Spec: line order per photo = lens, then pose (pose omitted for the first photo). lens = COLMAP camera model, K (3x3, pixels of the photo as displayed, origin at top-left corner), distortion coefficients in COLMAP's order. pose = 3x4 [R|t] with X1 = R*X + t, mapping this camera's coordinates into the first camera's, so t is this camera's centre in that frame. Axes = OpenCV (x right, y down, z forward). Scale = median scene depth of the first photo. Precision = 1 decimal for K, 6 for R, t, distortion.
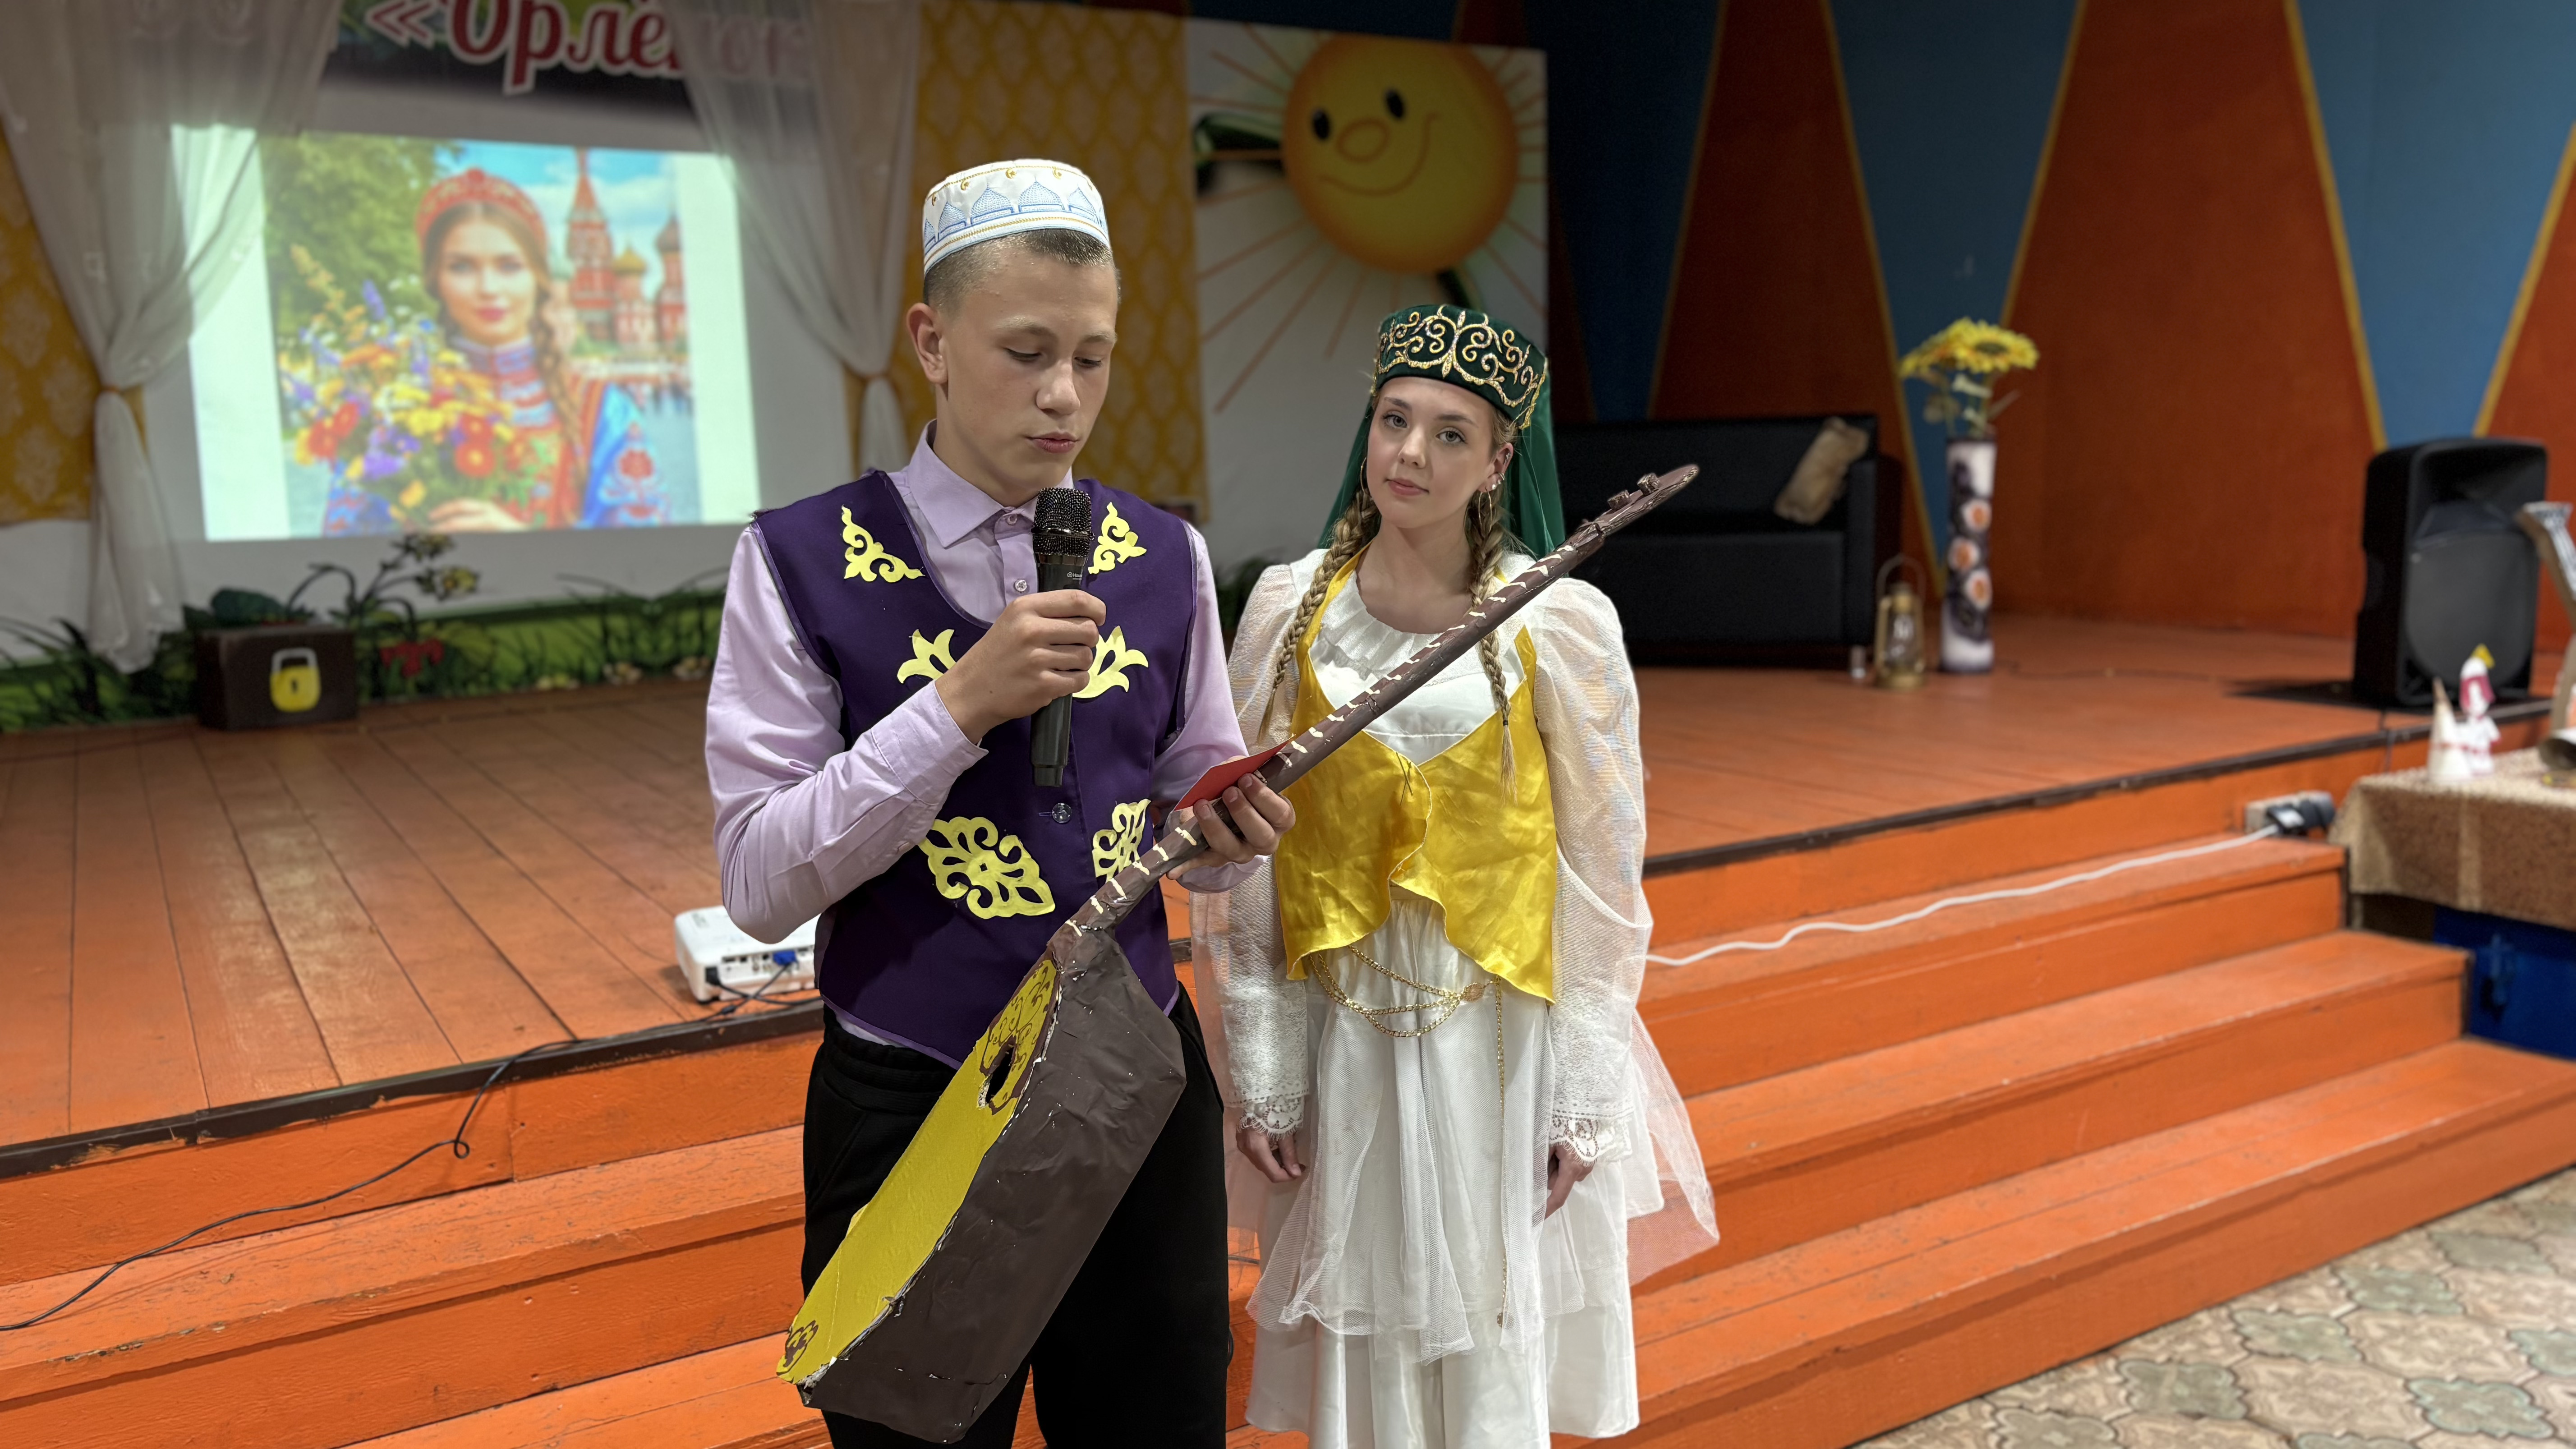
lens RADIAL K [[1960.2, 0, 1289.6], [0, 1960.2, 713.9], [0, 0, 1]] dist [0.053948, -0.054308]
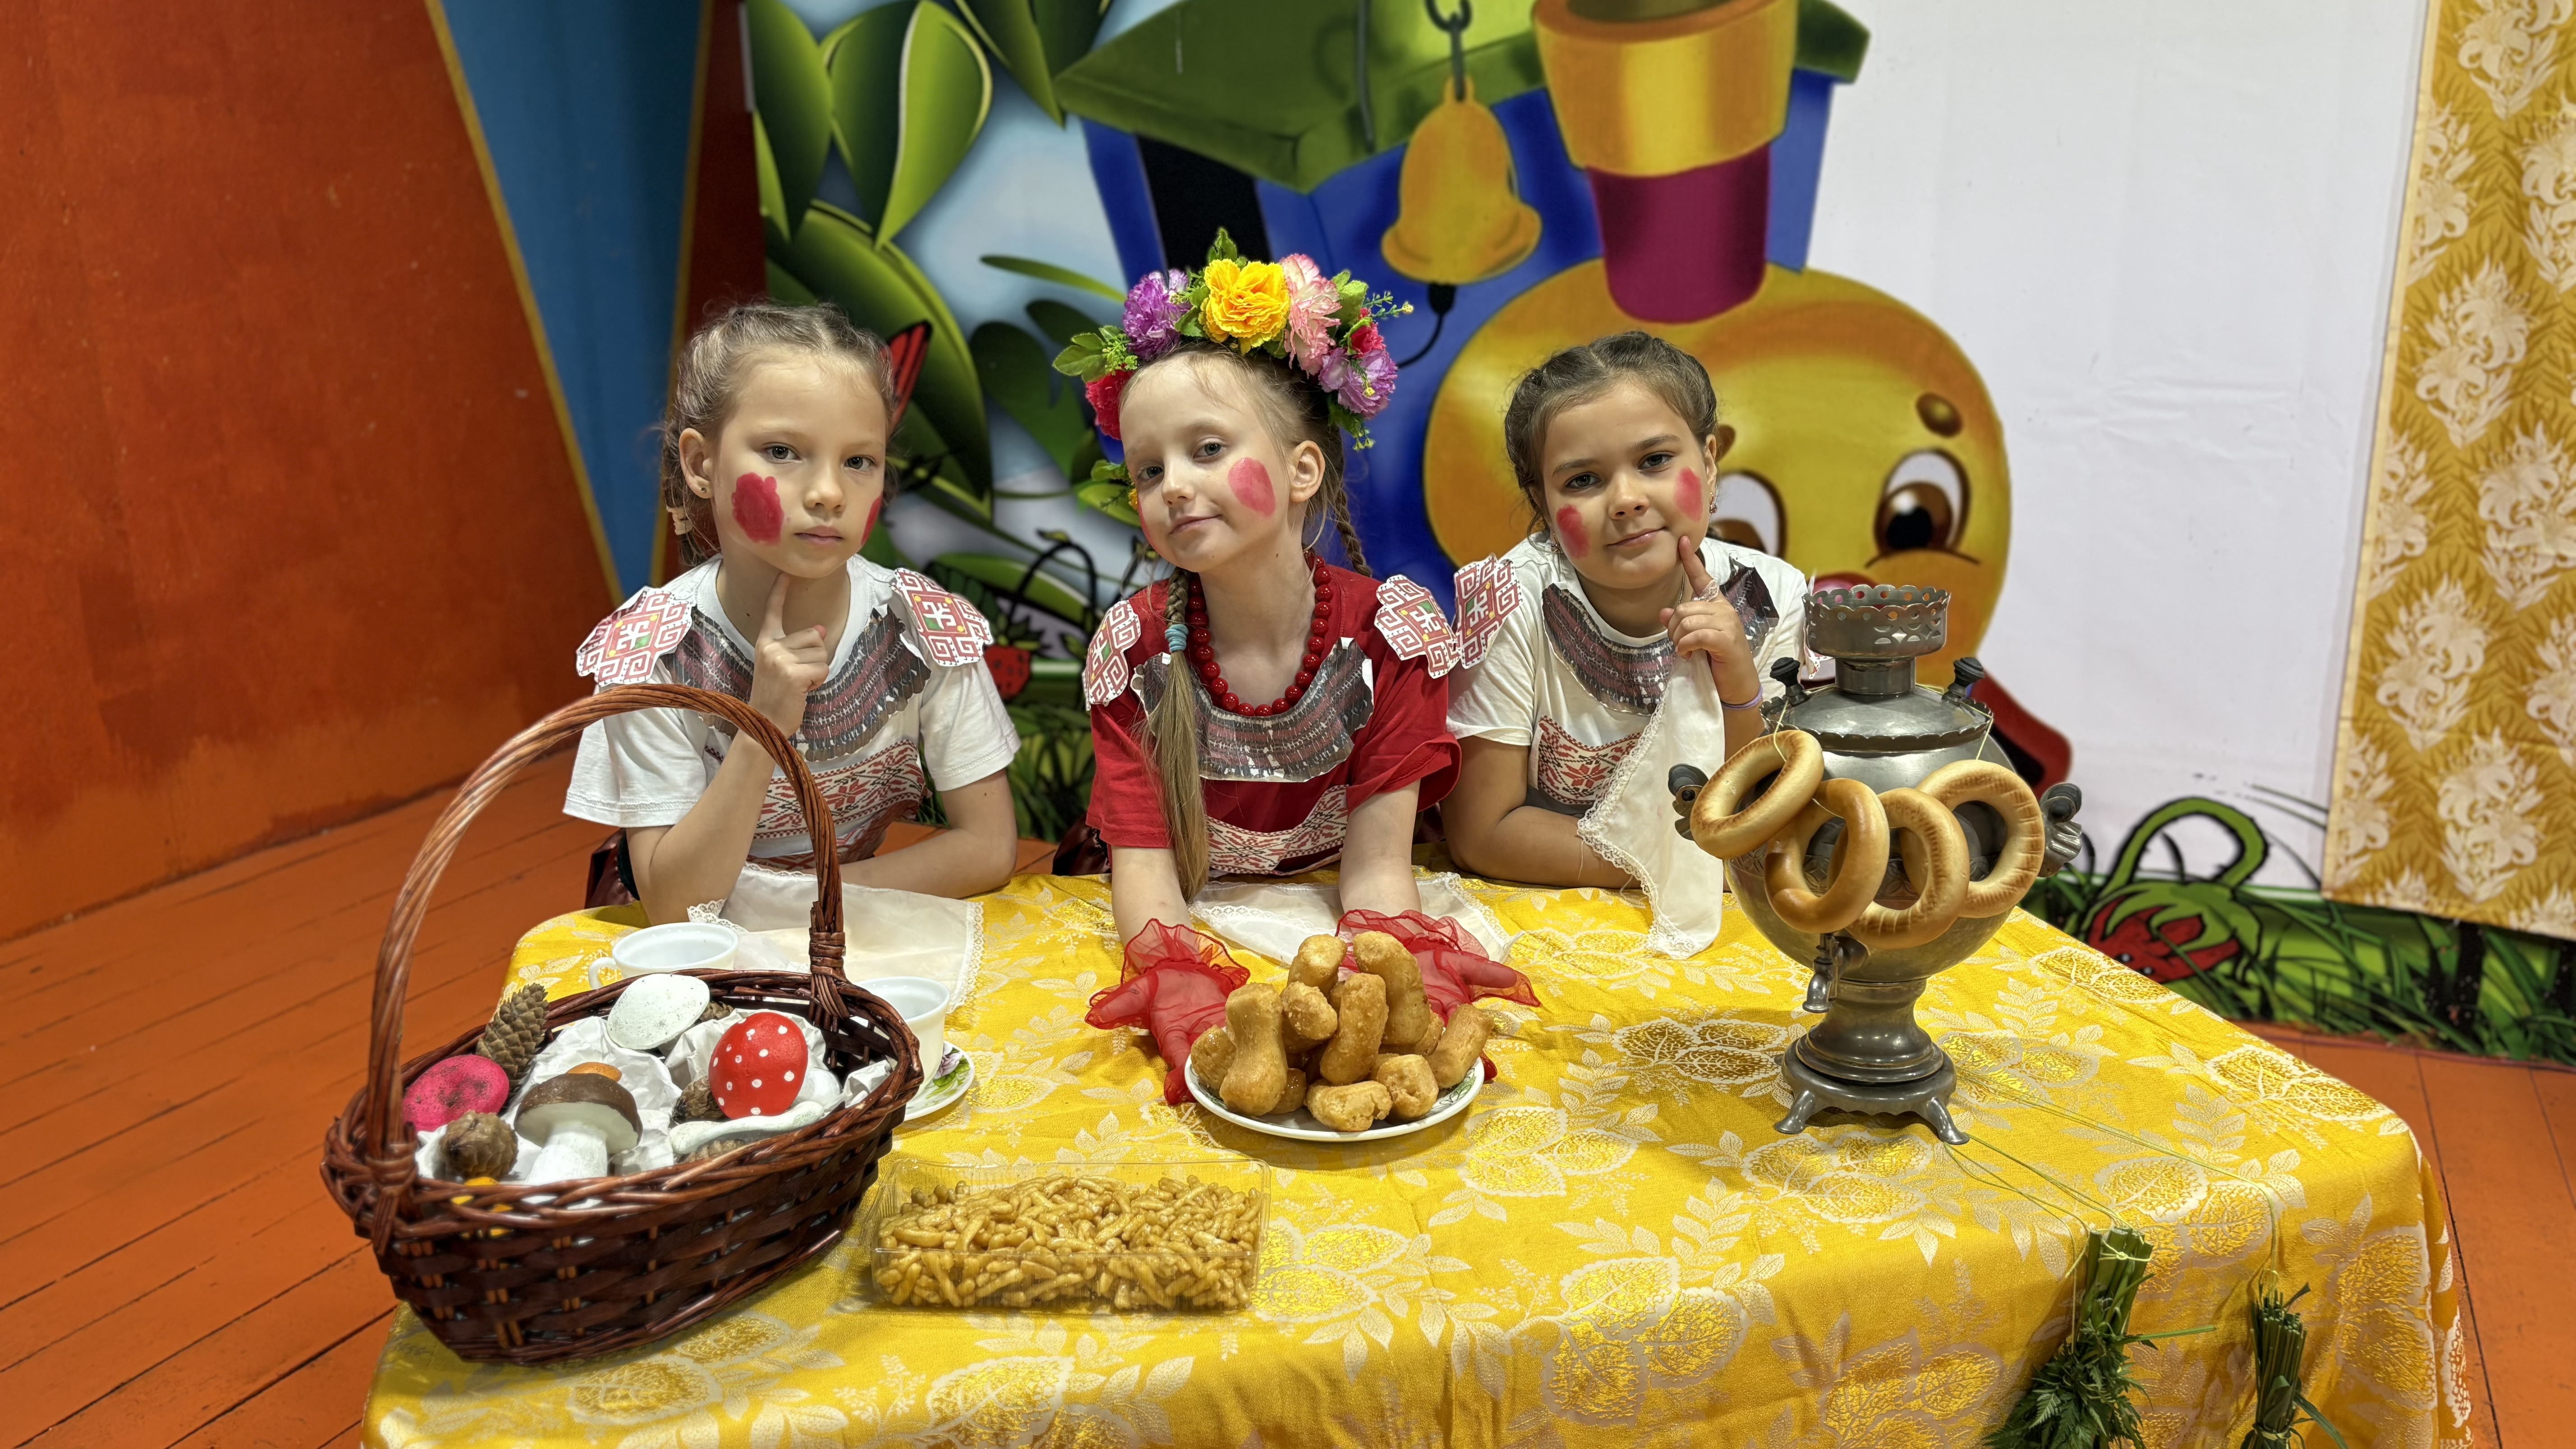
lens RADIAL K [[1960.2, 0, 1265.2], [0, 1960.2, 725.4], [0, 0, 1]] dist [0.053948, -0.054308]
pose [[0.552324, 0.241737, -0.797810, -0.379066], [-0.122532, 0.970179, 0.209136, -0.128476], [0.824575, -0.017754, 0.565474, 0.471902]]
